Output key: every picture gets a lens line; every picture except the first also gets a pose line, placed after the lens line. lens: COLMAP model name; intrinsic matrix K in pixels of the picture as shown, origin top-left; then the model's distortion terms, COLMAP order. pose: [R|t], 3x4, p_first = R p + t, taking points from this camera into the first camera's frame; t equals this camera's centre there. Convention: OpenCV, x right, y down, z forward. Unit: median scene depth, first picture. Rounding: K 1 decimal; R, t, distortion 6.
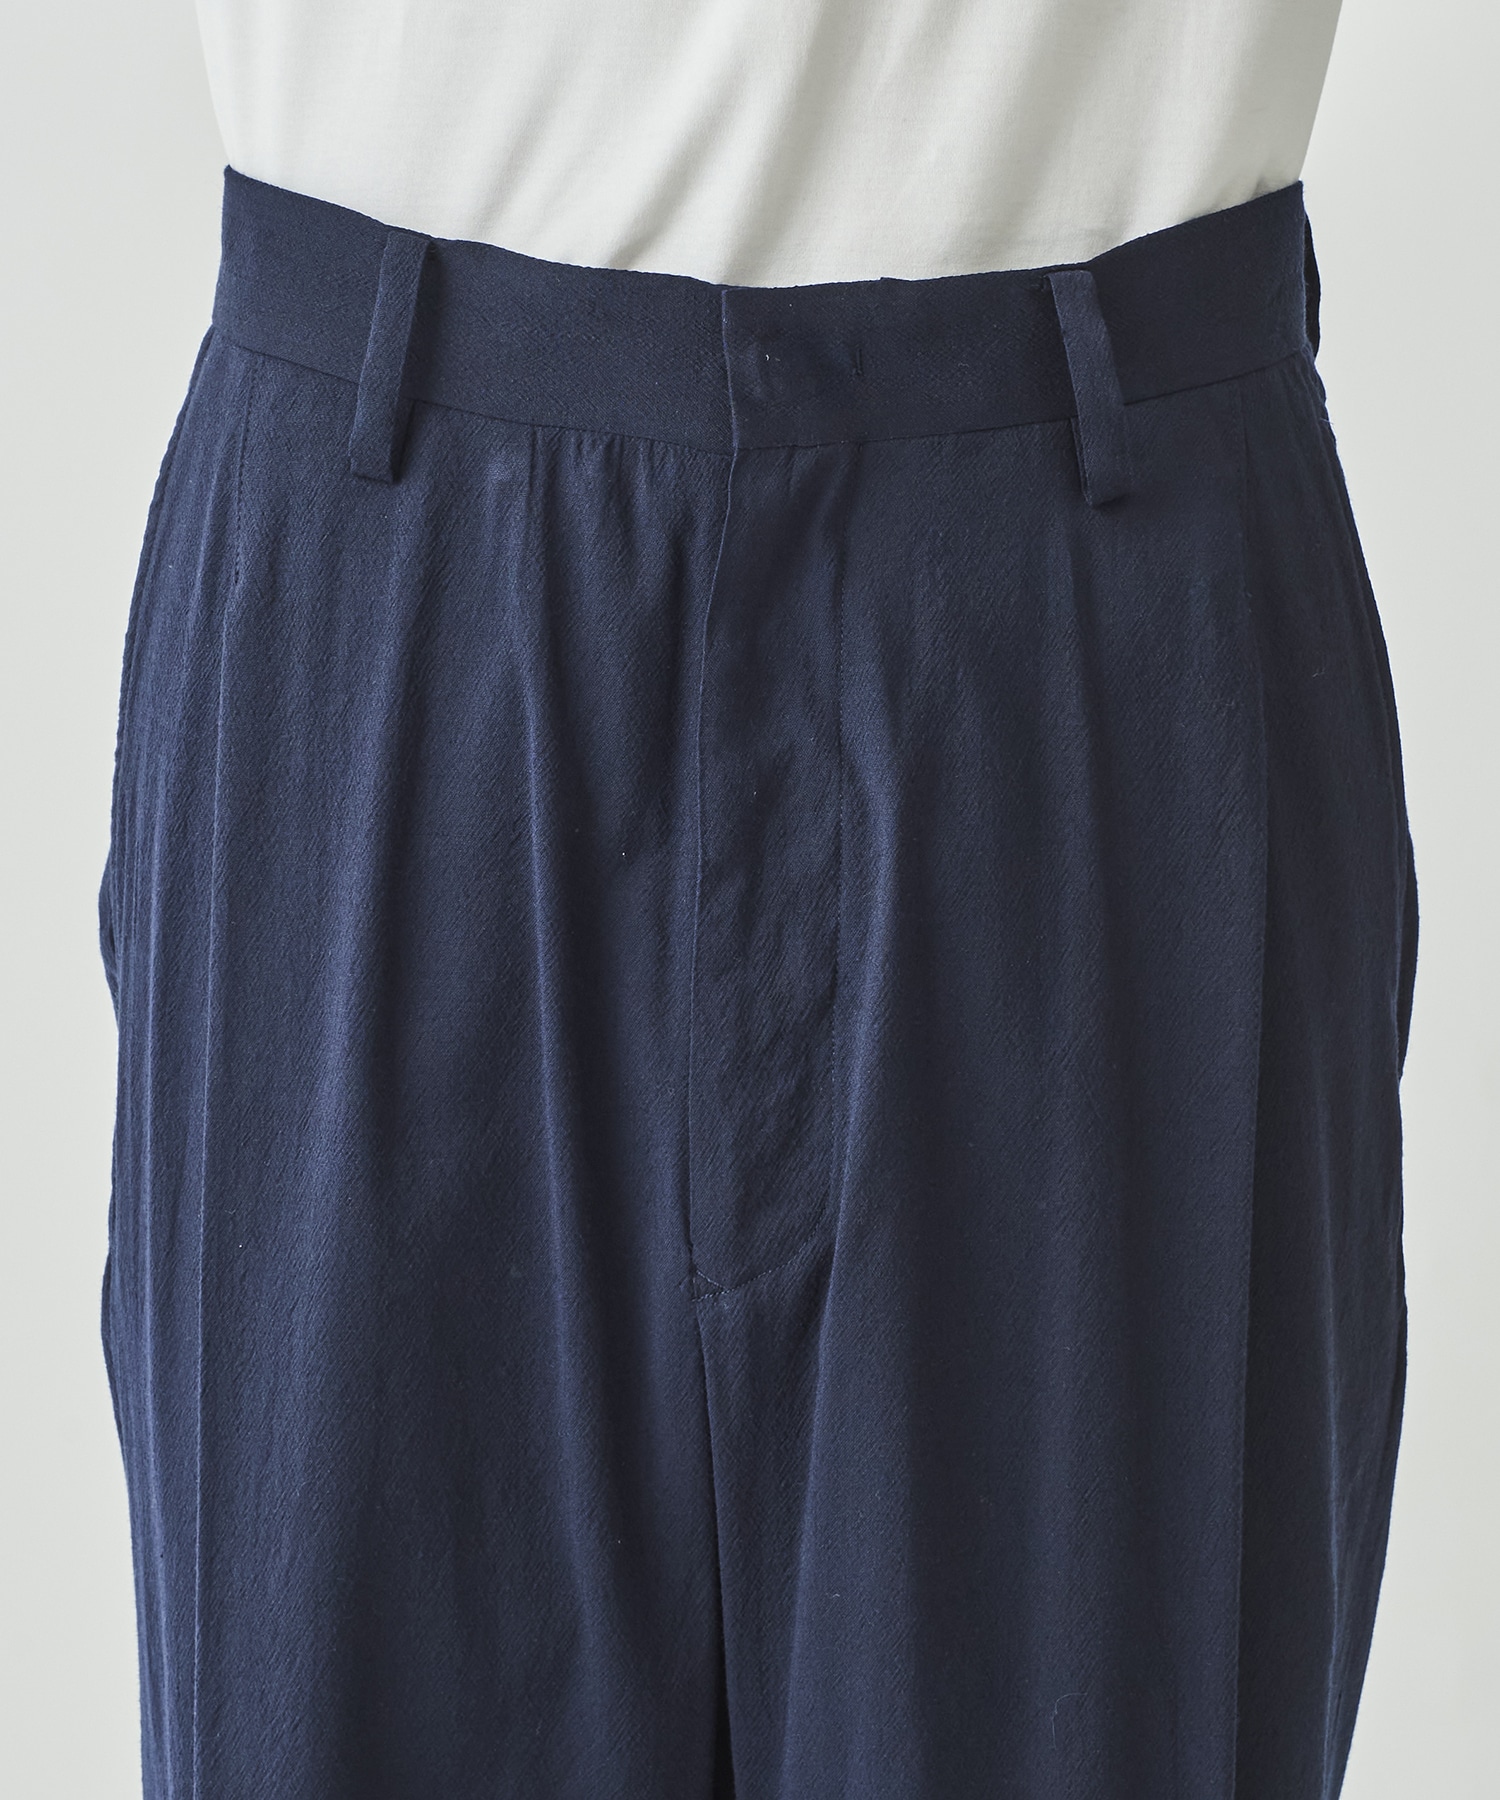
lens RADIAL K [[4512.4, 0, 750.0], [0, 4512.4, 900.0], [0, 0, 1]] dist [-0.297782, 1.004264]
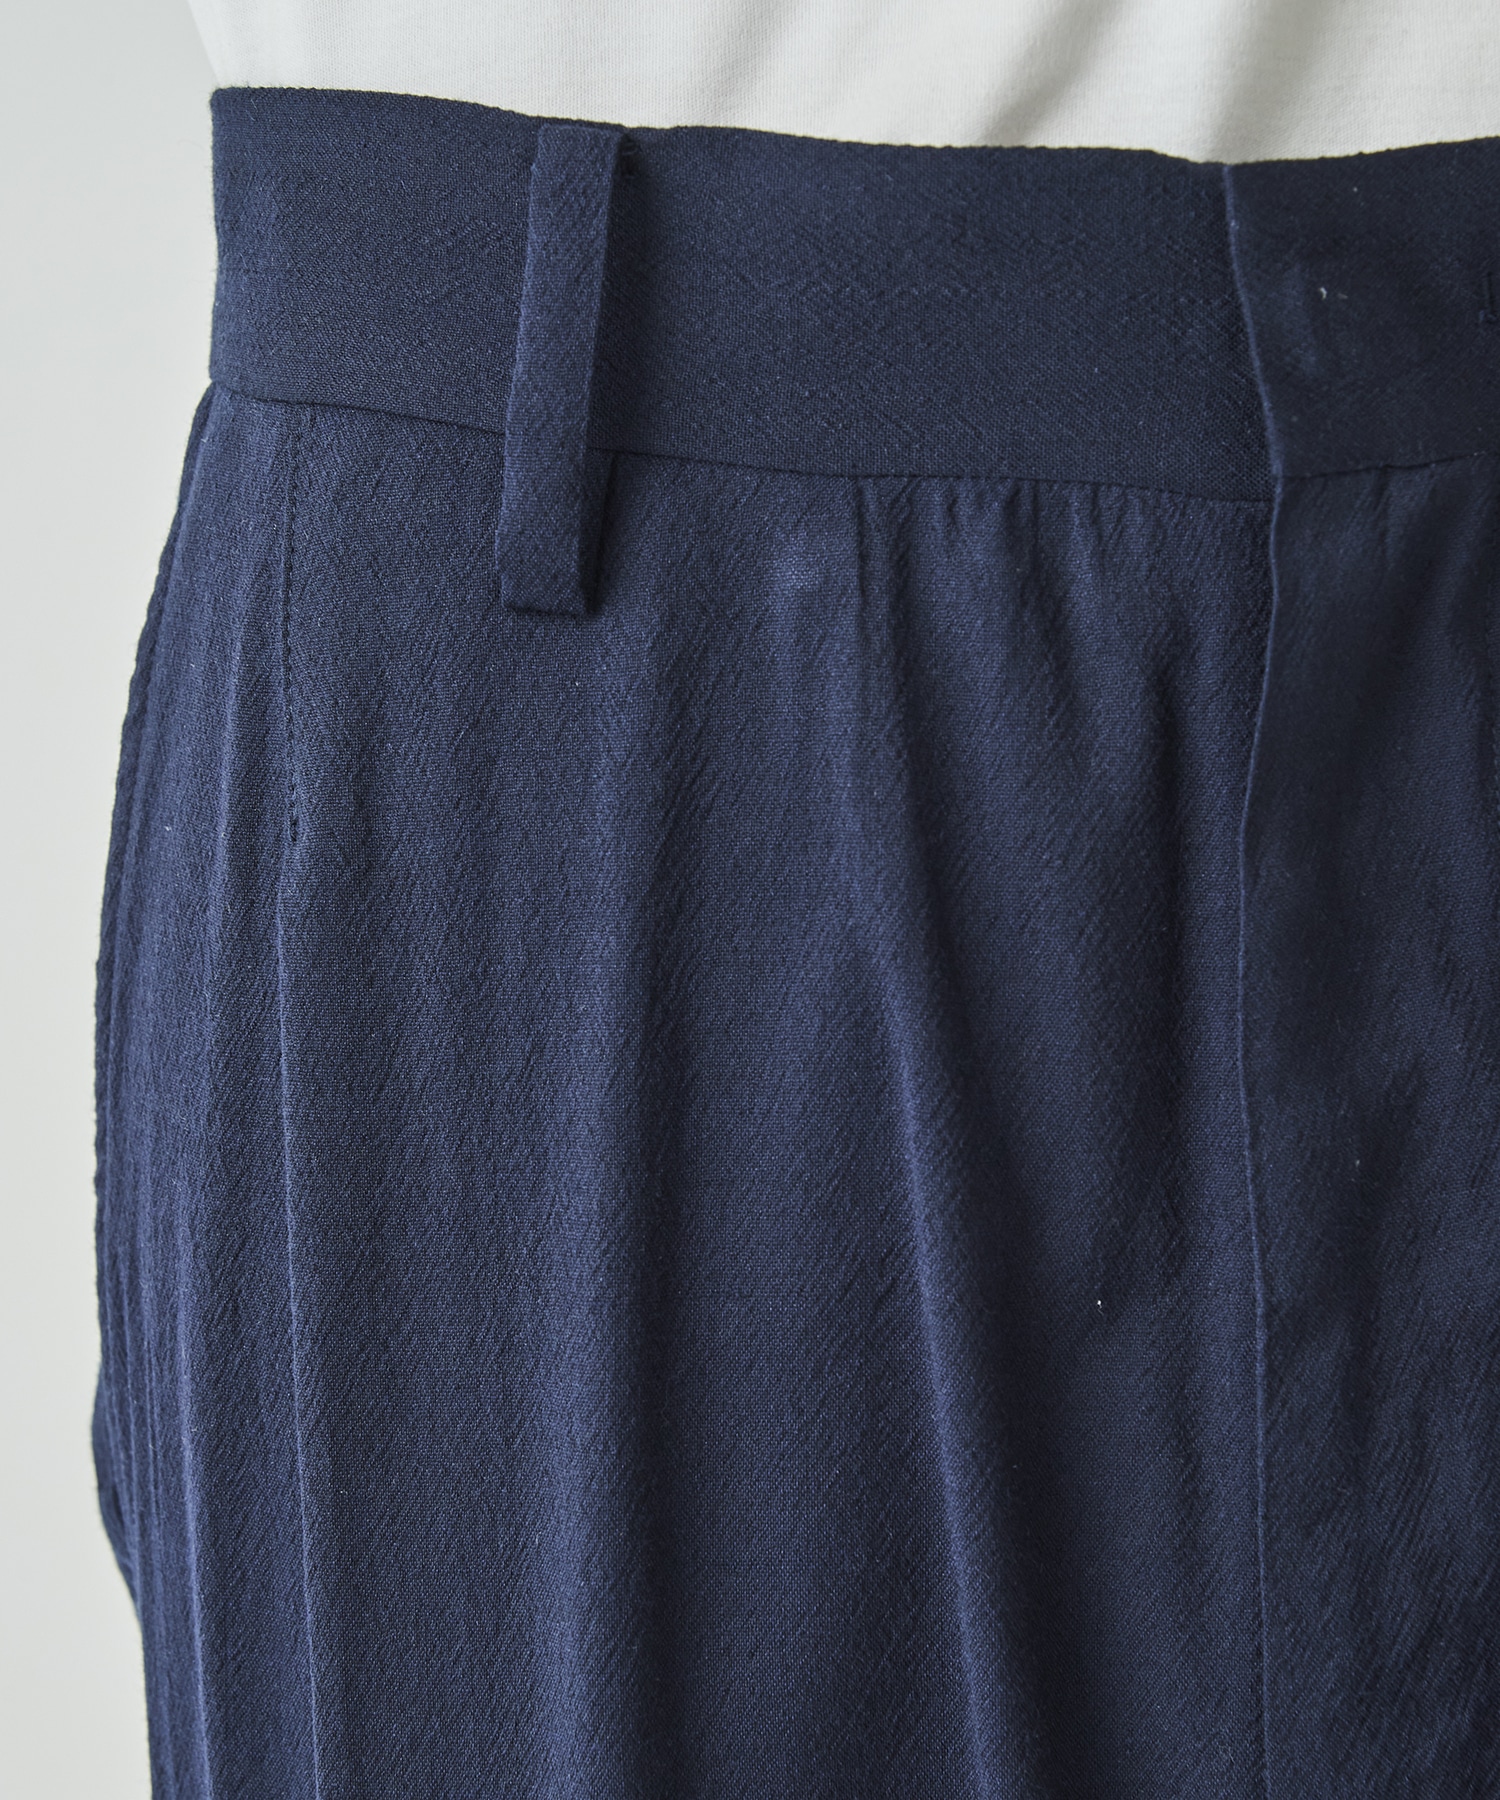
lens RADIAL K [[5057.6, 0, 750.0], [0, 5057.6, 900.0], [0, 0, 1]] dist [-0.349121, 0.095522]
pose [[0.996255, -0.084932, -0.016209, -0.054336], [0.083603, 0.994034, -0.070056, -0.018896], [0.022062, 0.068439, 0.997411, 0.429632]]
